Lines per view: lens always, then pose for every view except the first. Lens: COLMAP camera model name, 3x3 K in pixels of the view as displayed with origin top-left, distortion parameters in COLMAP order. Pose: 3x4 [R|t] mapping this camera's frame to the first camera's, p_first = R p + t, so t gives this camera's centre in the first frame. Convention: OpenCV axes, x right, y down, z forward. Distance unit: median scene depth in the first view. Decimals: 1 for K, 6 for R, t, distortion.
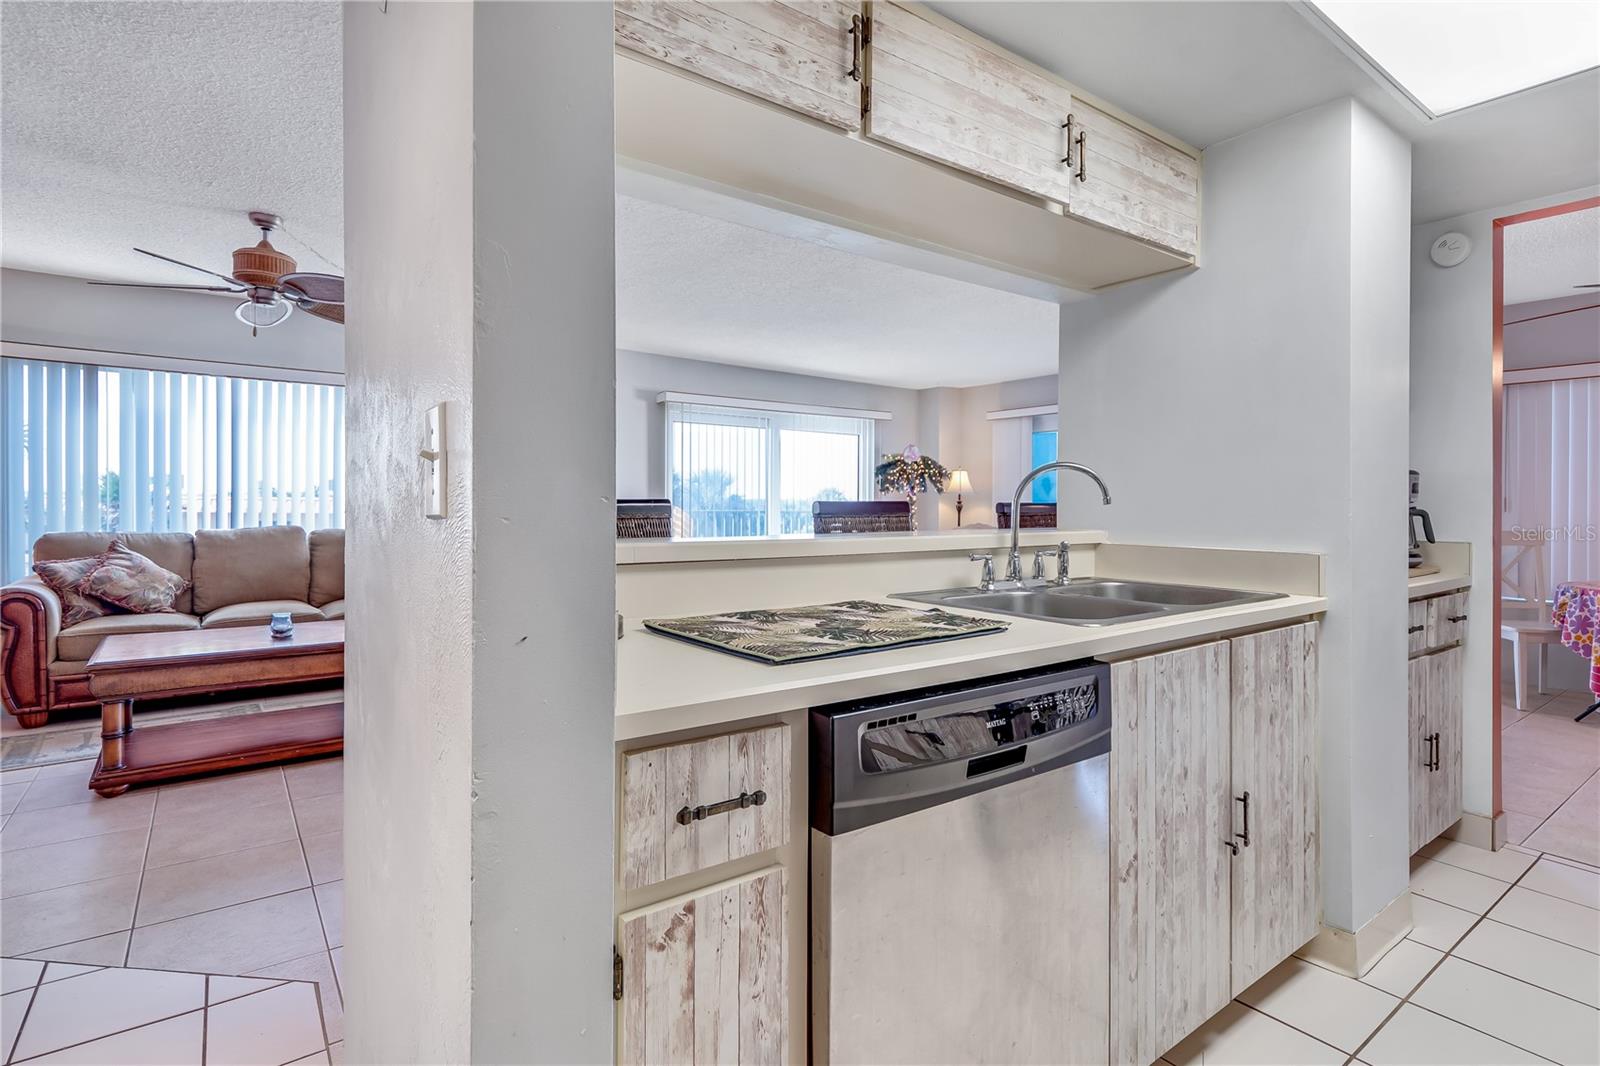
lens RADIAL K [[775.3, 0, 804.4], [0, 775.3, 515.9], [0, 0, 1]] dist [0.006162, -0.005919]
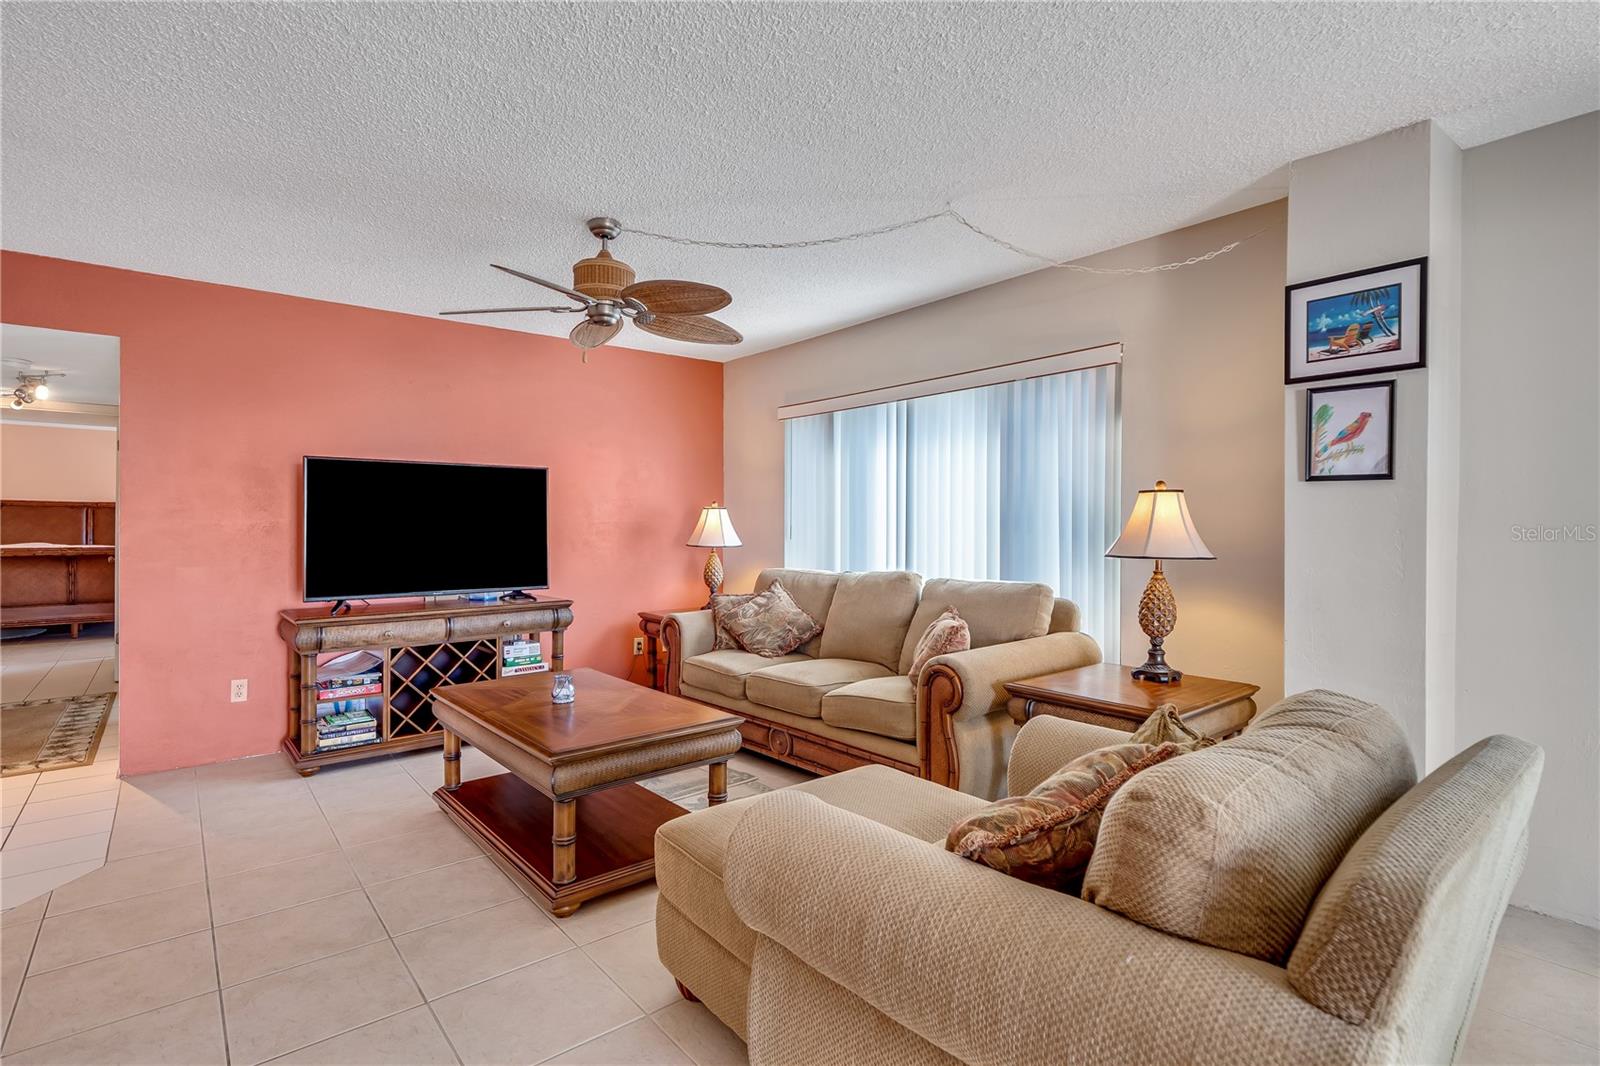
lens RADIAL K [[775.3, 0, 795.5], [0, 775.3, 529.9], [0, 0, 1]] dist [0.006162, -0.005919]
pose [[0.043584, -0.005957, -0.999032, 0.160234], [-0.017354, 0.999827, -0.006719, -0.028559], [0.998899, 0.017630, 0.043473, 1.009236]]
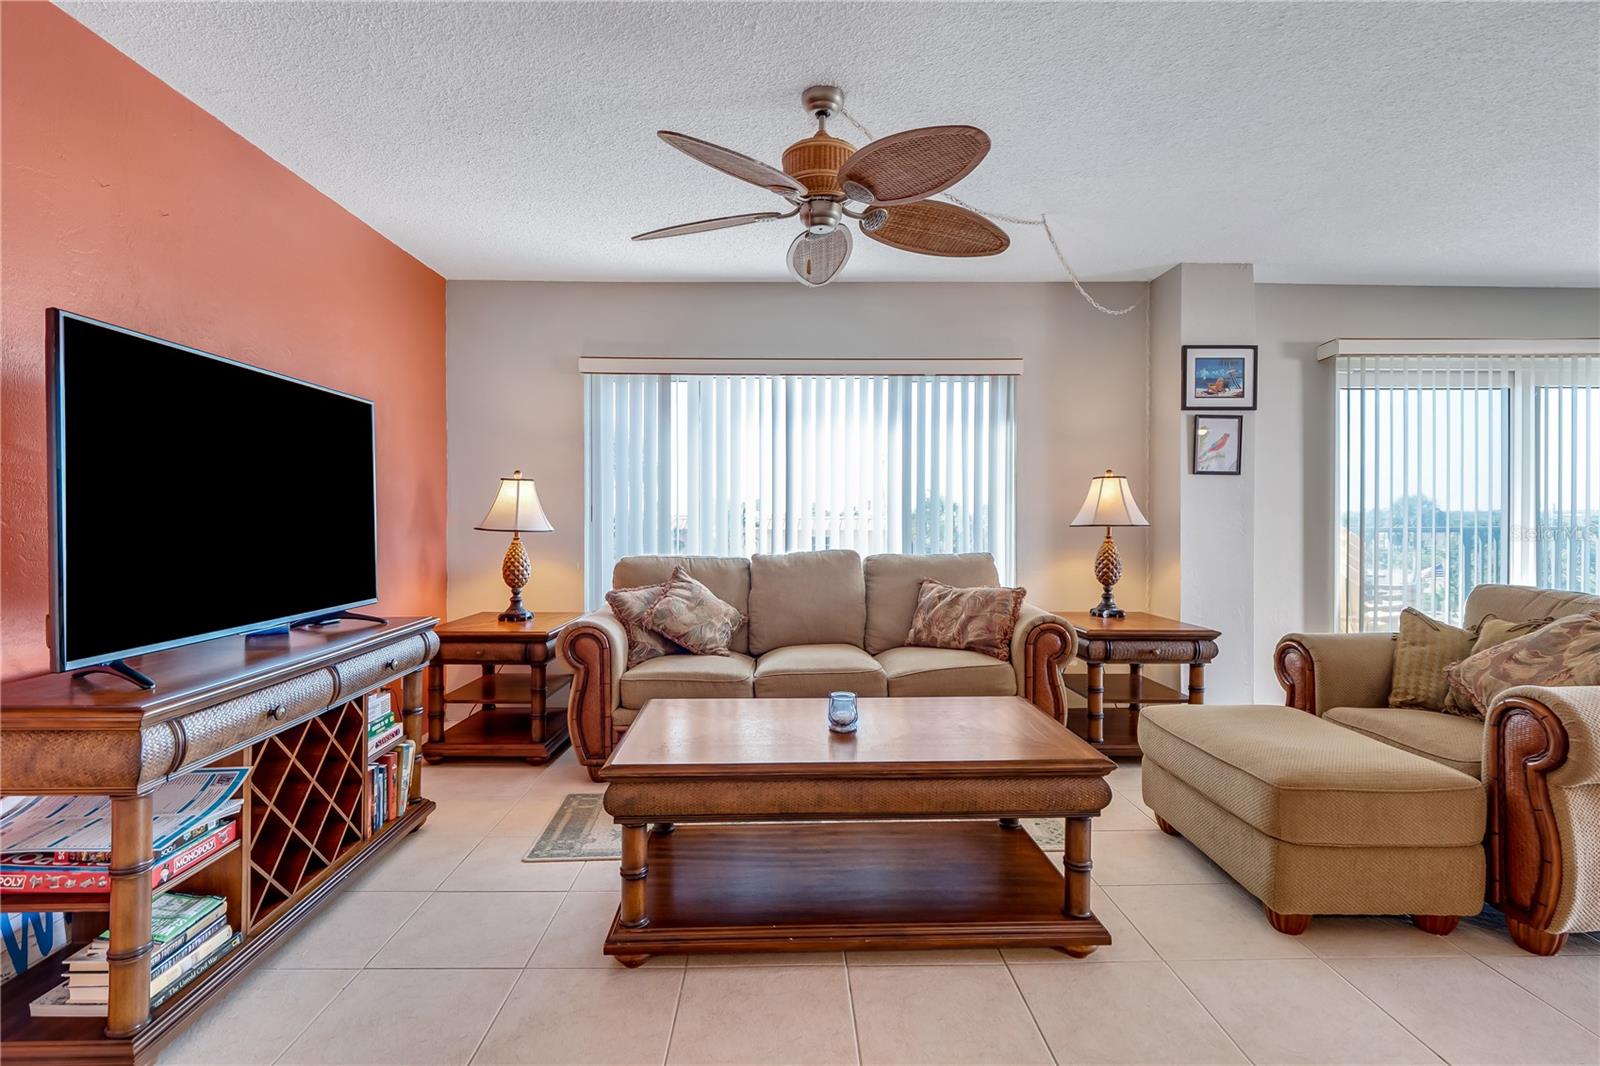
lens RADIAL K [[775.3, 0, 796.6], [0, 775.3, 524.4], [0, 0, 1]] dist [0.006162, -0.005919]
pose [[0.807860, -0.004493, -0.589357, -0.270323], [-0.000127, 0.999970, -0.007797, -0.009037], [0.589374, 0.006373, 0.807835, 0.380568]]
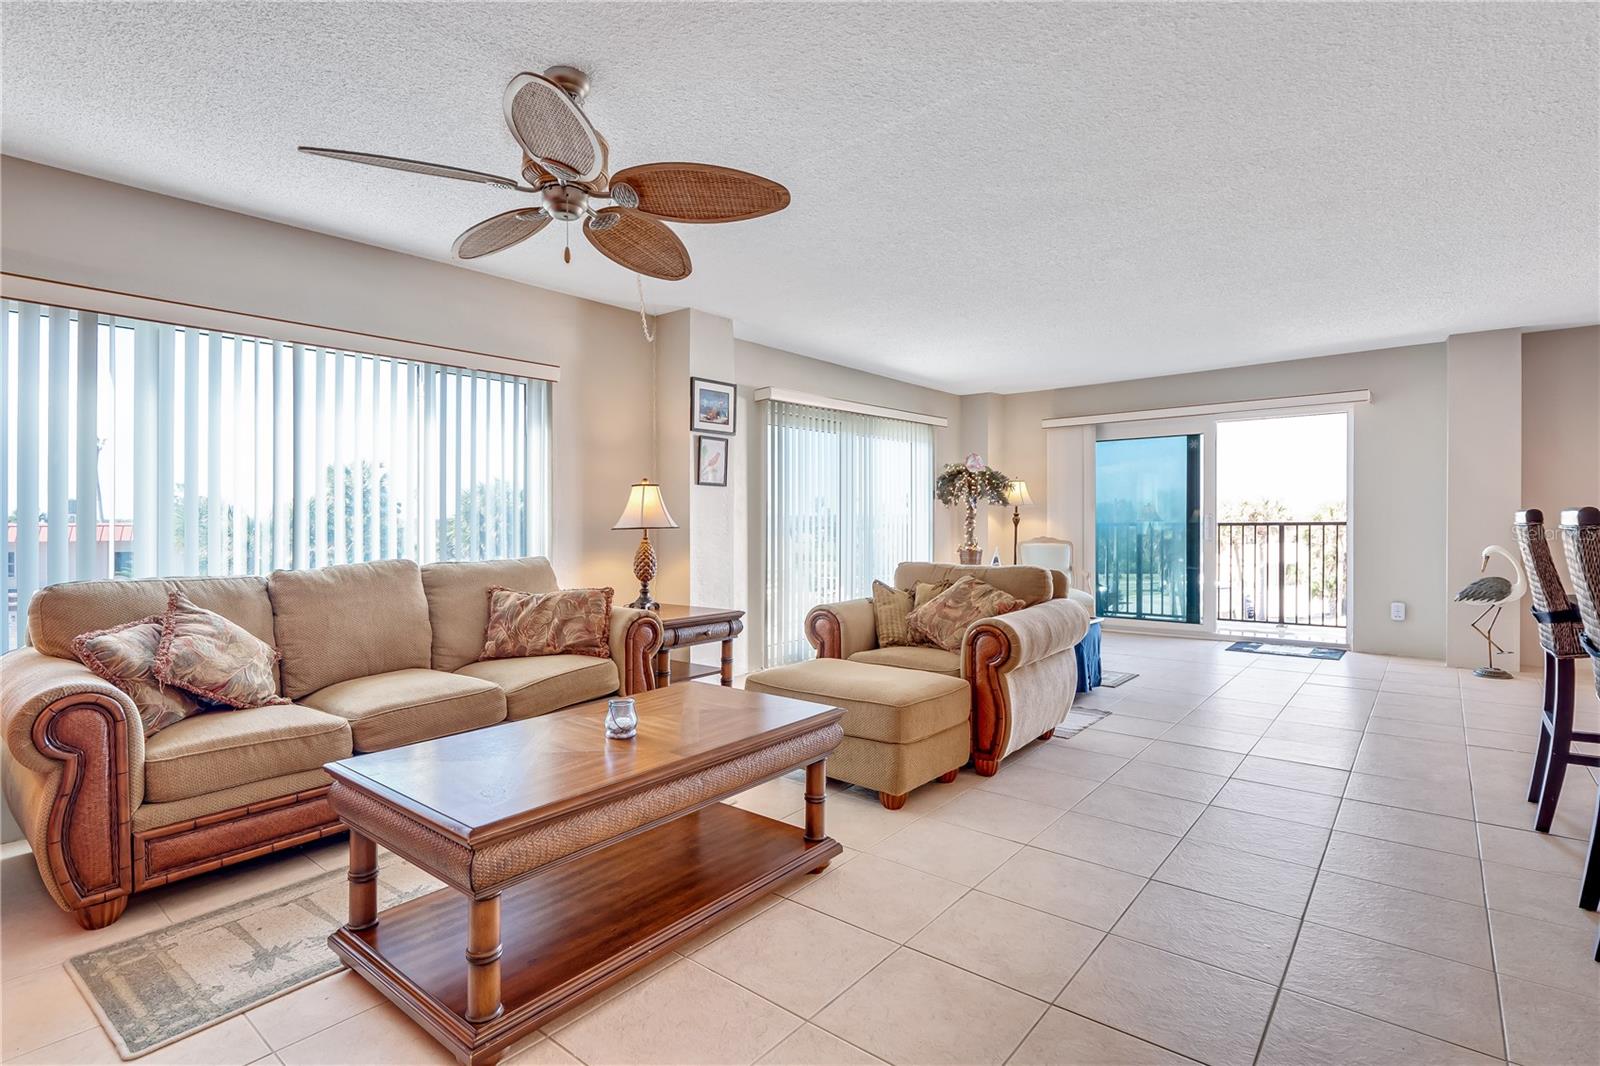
lens RADIAL K [[775.3, 0, 791.2], [0, 775.3, 523.6], [0, 0, 1]] dist [0.006162, -0.005919]
pose [[0.974909, -0.017197, 0.221939, -0.560723], [0.019441, 0.999780, -0.007930, -0.009188], [-0.221753, 0.012046, 0.975028, 0.292375]]
